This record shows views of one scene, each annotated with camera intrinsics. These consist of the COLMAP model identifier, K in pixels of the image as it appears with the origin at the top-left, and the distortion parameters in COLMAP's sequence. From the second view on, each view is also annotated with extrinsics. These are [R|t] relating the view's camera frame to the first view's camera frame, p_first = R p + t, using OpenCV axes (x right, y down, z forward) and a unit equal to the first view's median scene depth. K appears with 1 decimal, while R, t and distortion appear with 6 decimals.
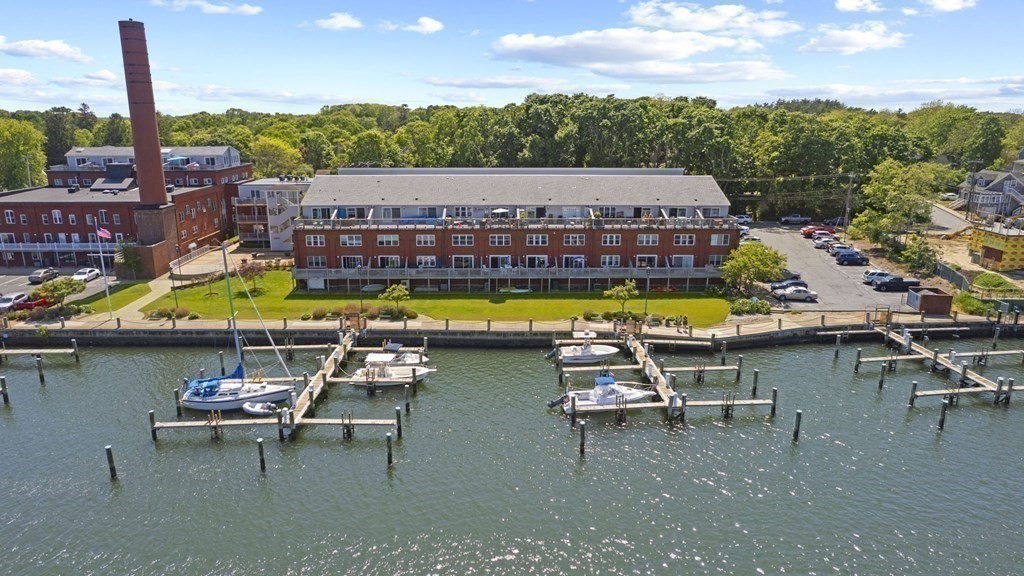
lens RADIAL K [[653.7, 0, 512.0], [0, 653.7, 288.0], [0, 0, 1]] dist [-0.099621, 0.083257]
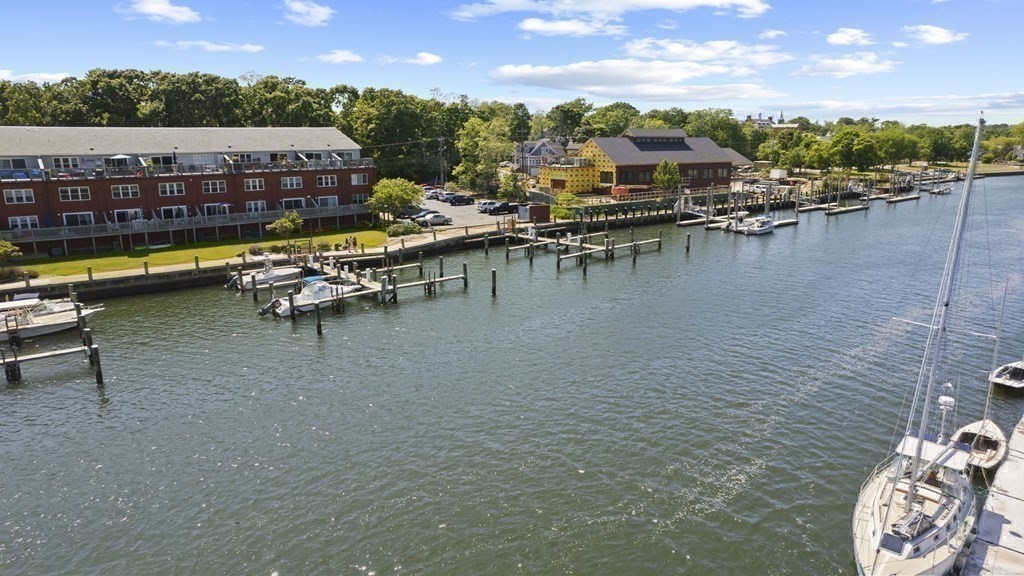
lens RADIAL K [[653.7, 0, 512.0], [0, 653.7, 288.0], [0, 0, 1]] dist [-0.099621, 0.083257]
pose [[0.783886, -0.138592, 0.605240, -0.145023], [0.171485, 0.985180, 0.003491, 0.138014], [-0.596755, 0.101054, 0.796035, 0.033666]]
